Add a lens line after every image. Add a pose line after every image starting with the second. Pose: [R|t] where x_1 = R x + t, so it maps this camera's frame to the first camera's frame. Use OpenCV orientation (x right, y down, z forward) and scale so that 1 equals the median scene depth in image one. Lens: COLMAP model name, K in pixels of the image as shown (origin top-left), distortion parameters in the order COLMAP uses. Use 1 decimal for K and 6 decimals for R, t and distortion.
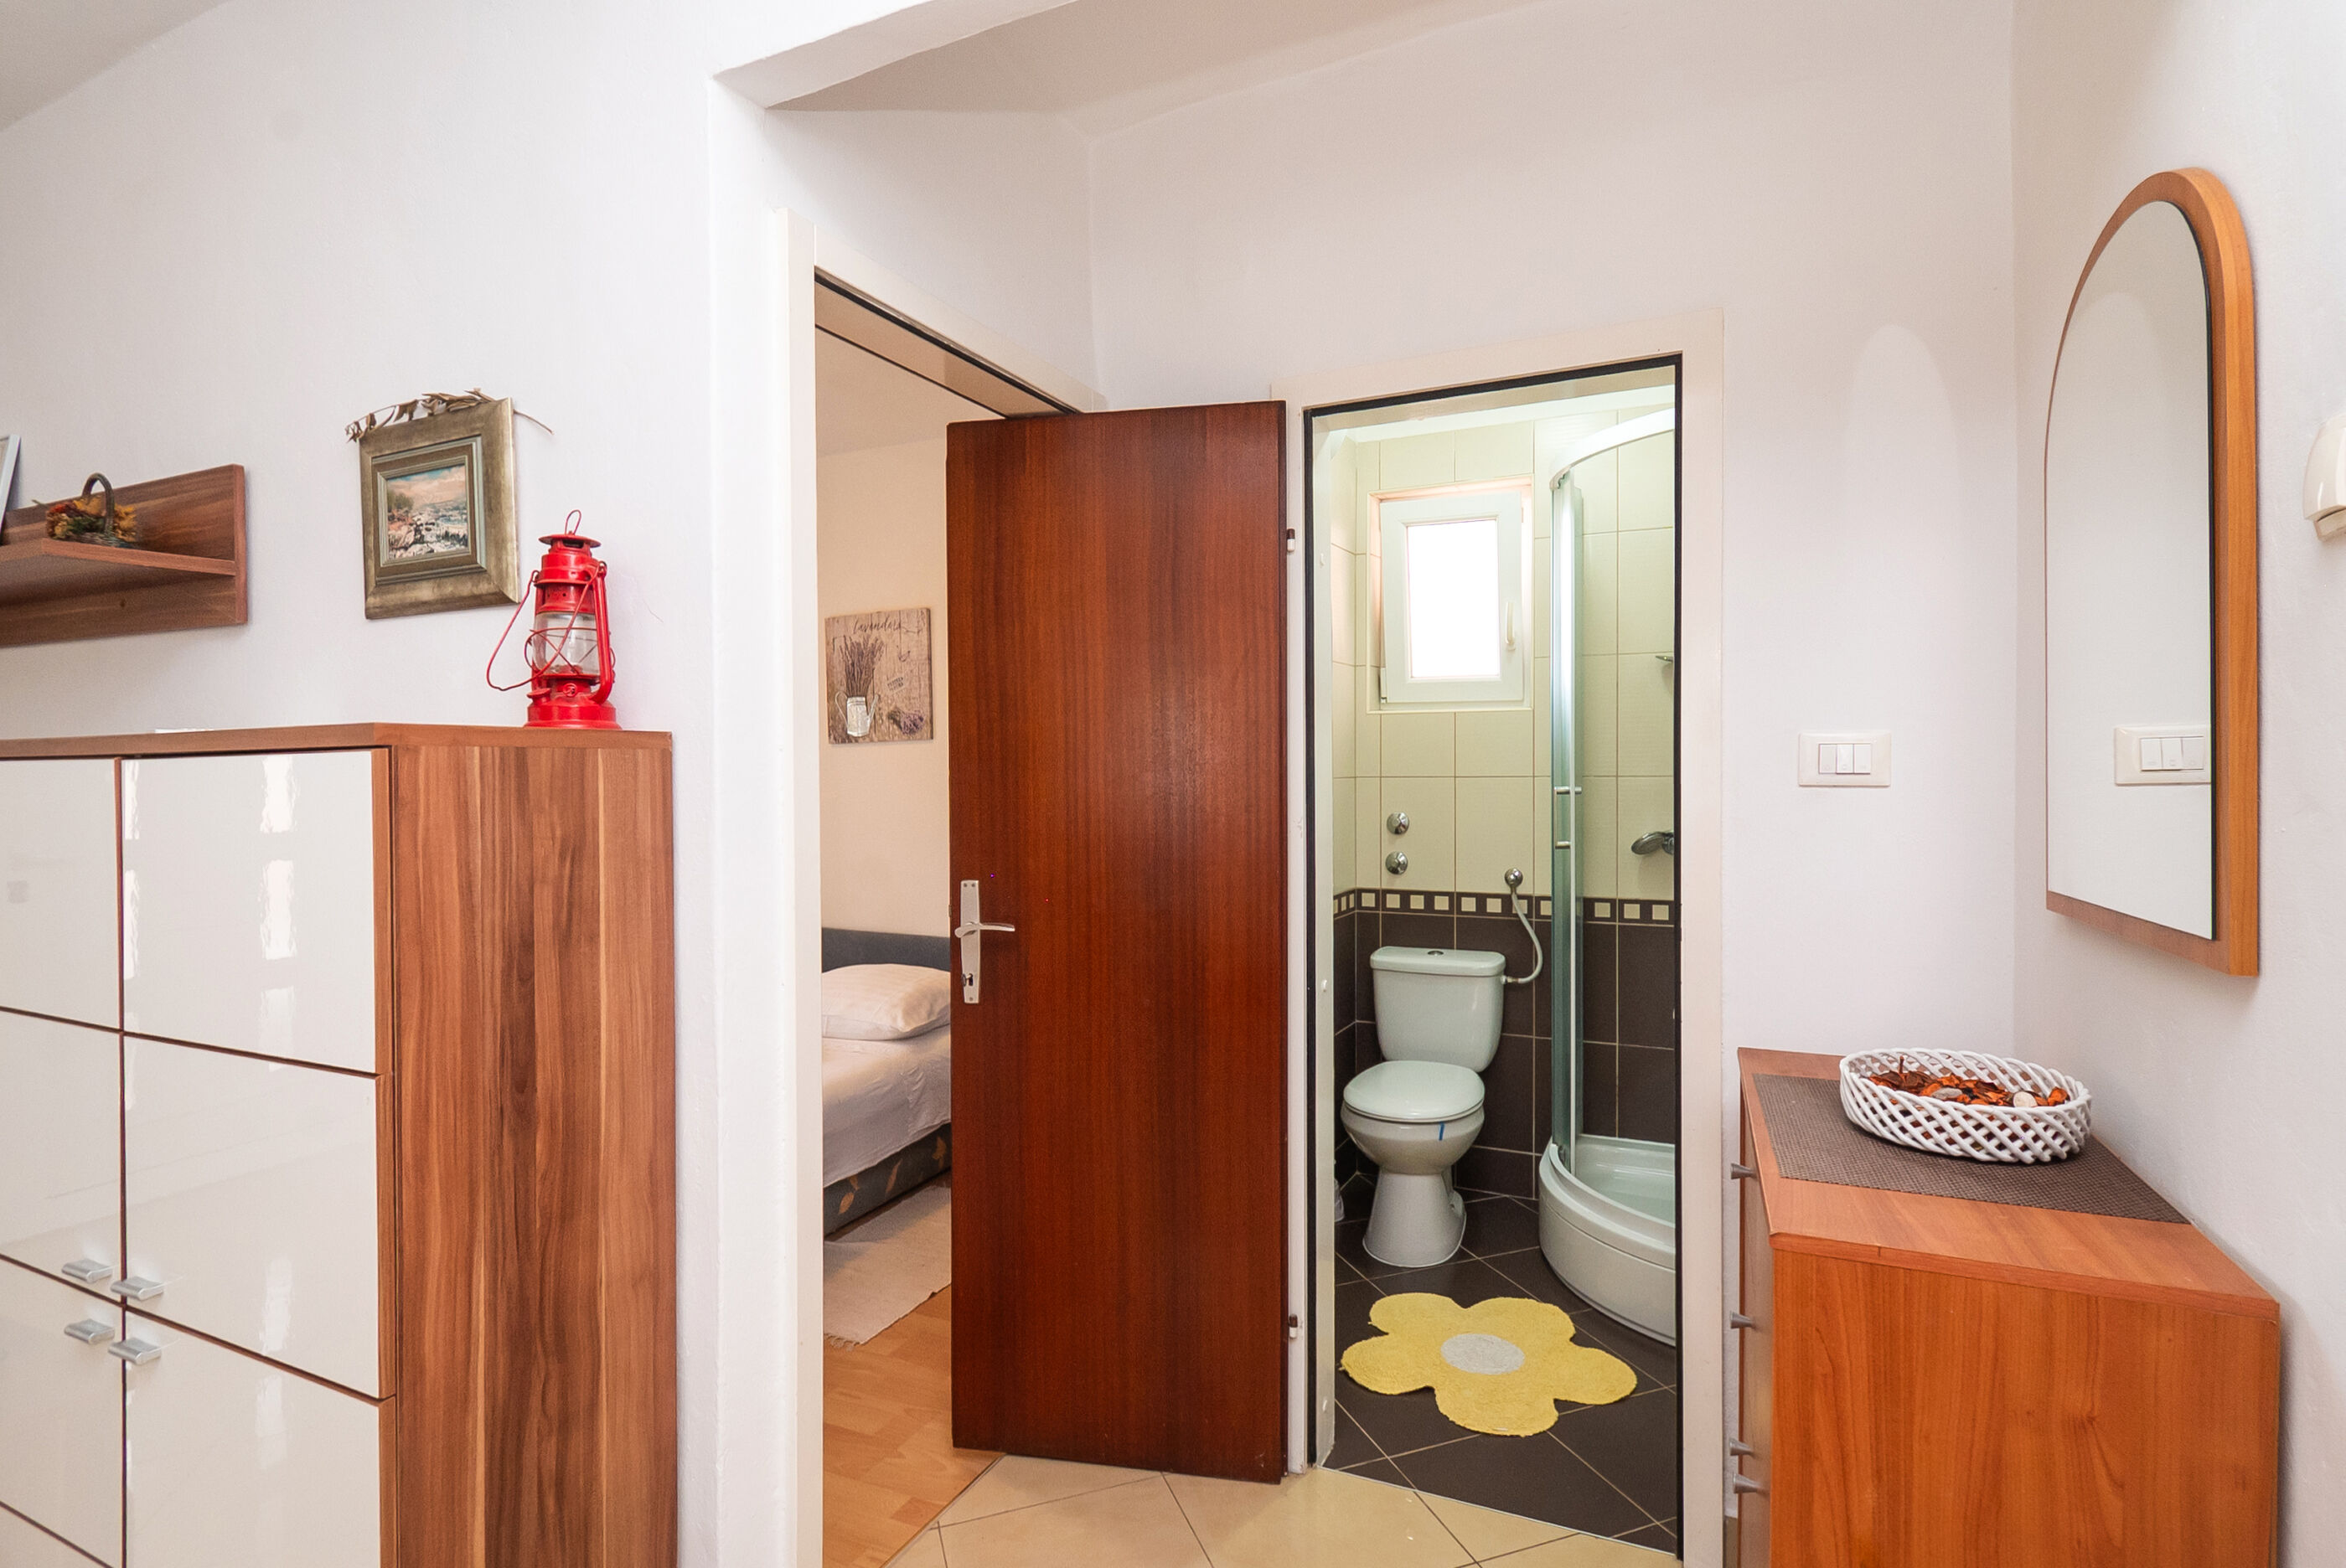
lens RADIAL K [[1103.6, 0, 1190.8], [0, 1103.6, 780.1], [0, 0, 1]] dist [-0.002349, -0.004810]
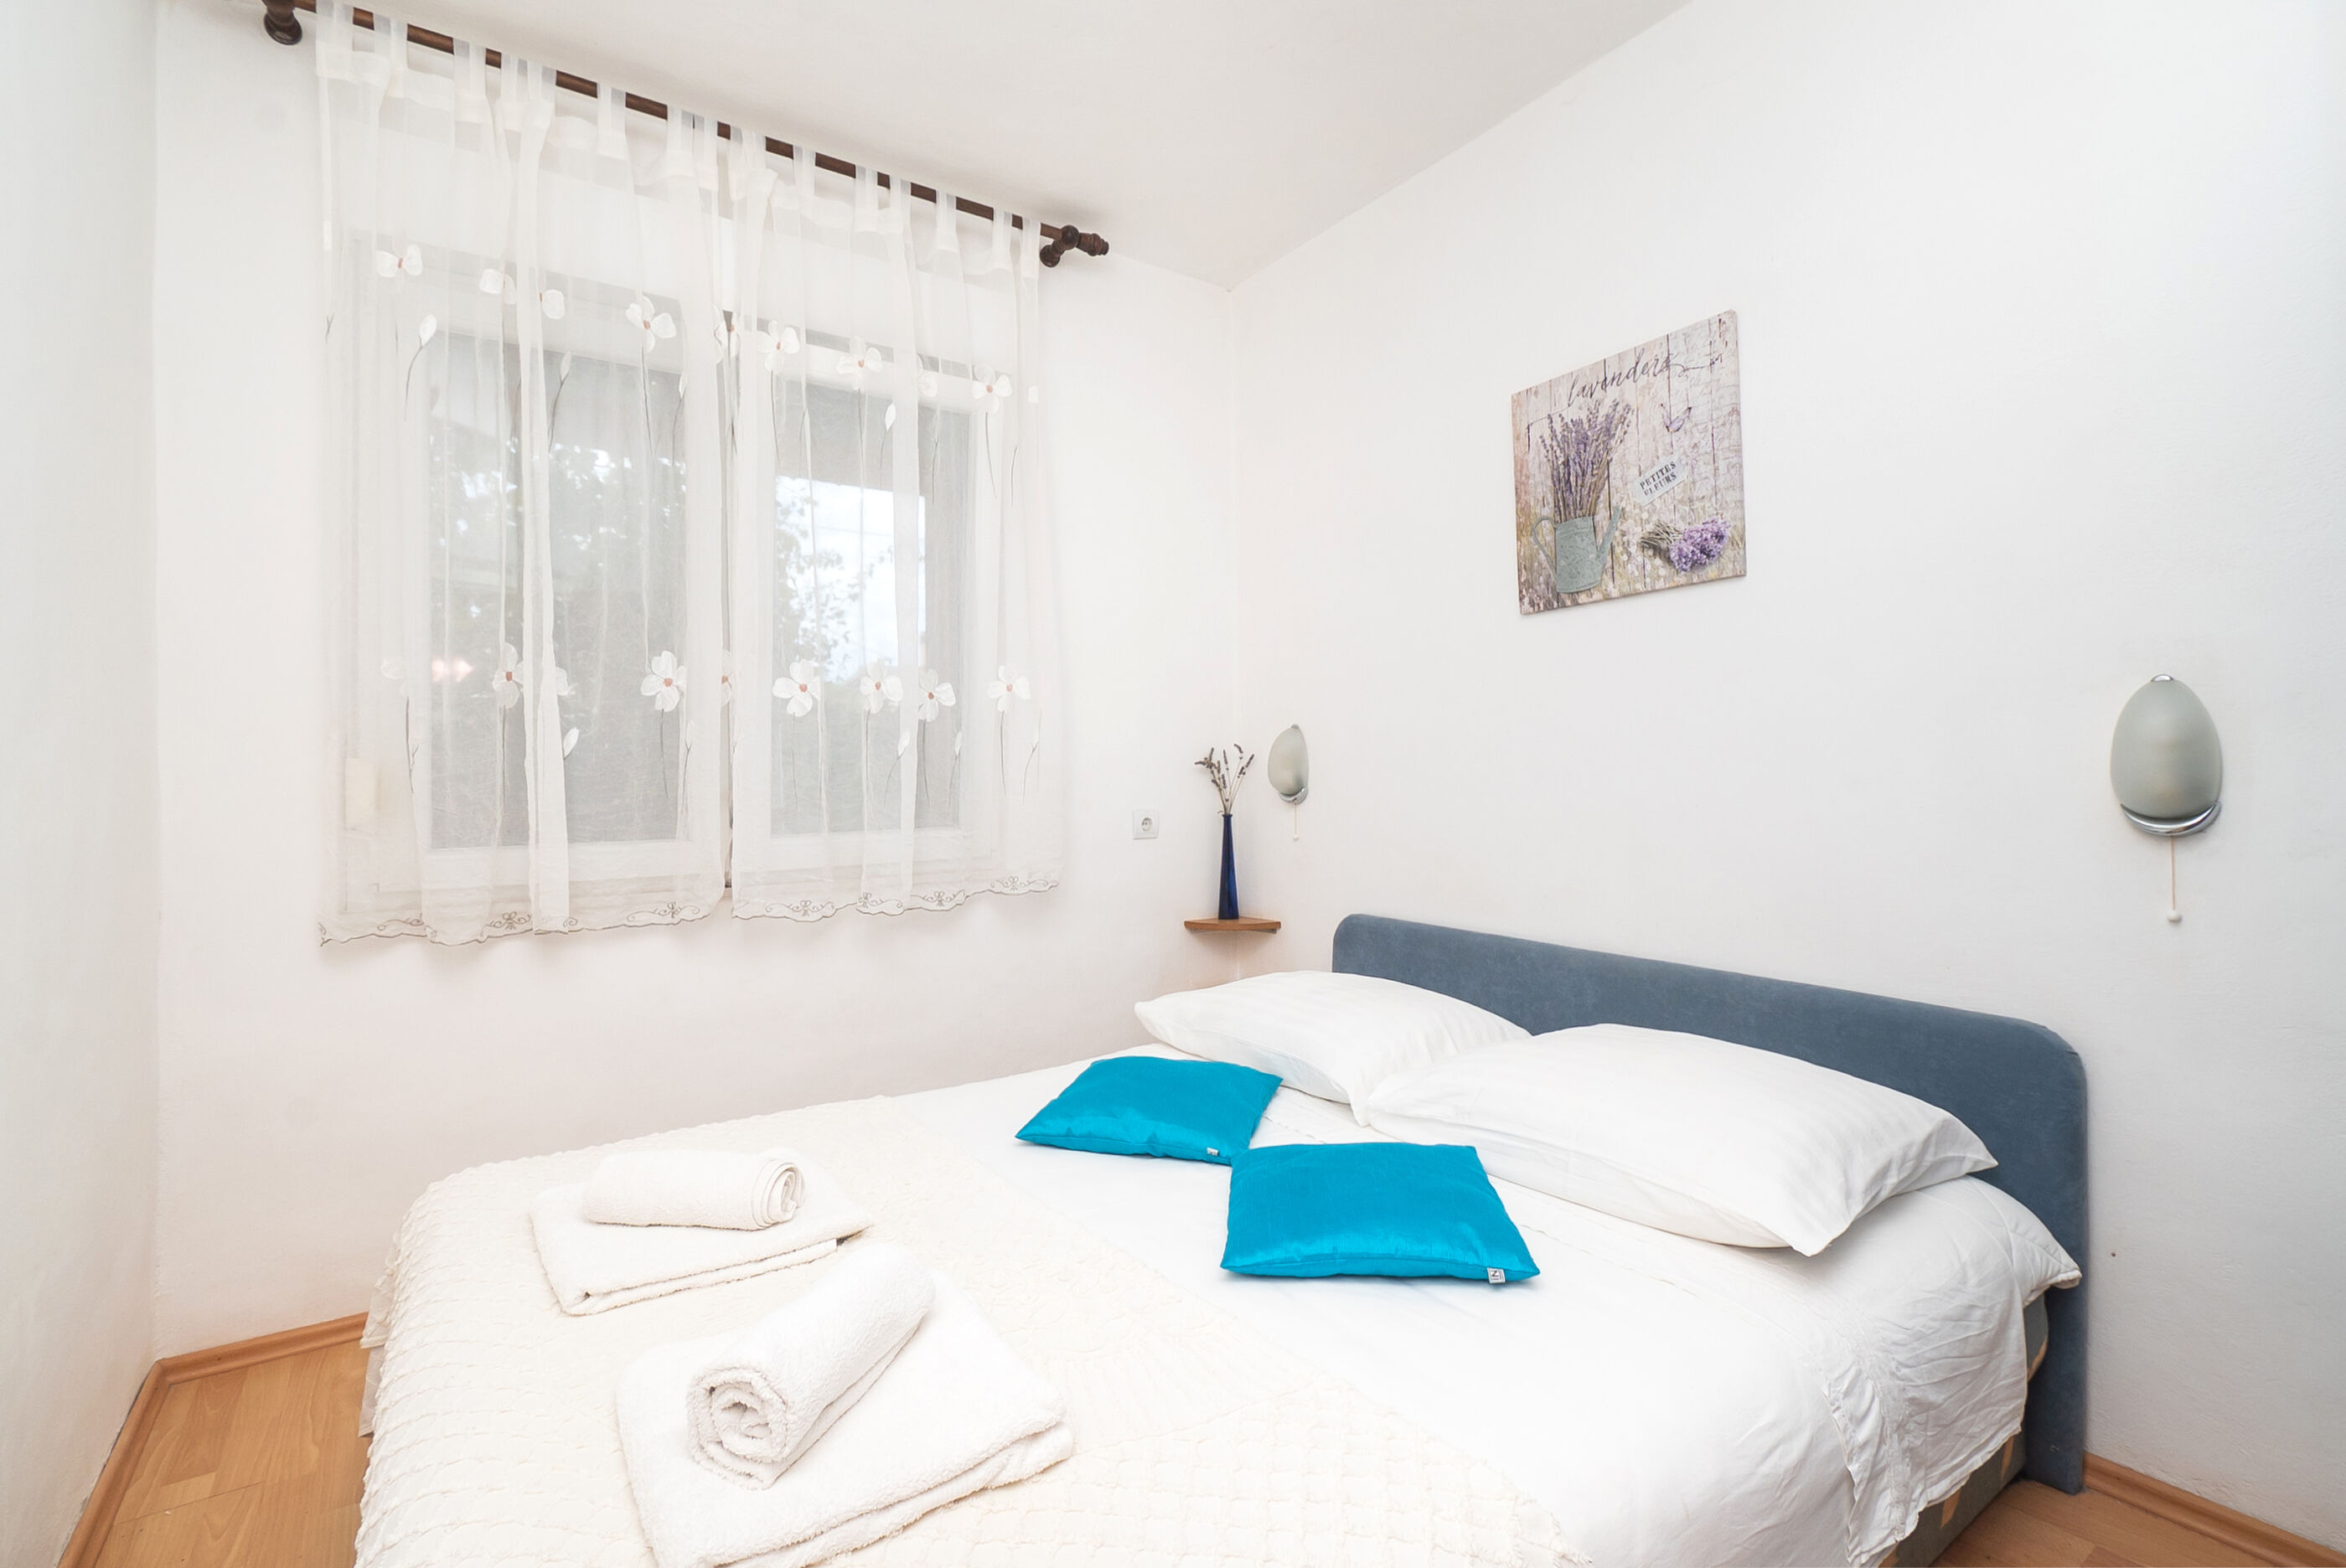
lens RADIAL K [[1045.0, 0, 1166.0], [0, 1045.0, 772.6], [0, 0, 1]] dist [-0.020833, -0.002116]
pose [[0.849746, -0.001871, -0.527189, -0.206279], [-0.001158, 0.999985, -0.005417, 0.053021], [0.527191, 0.005213, 0.849731, 0.463447]]
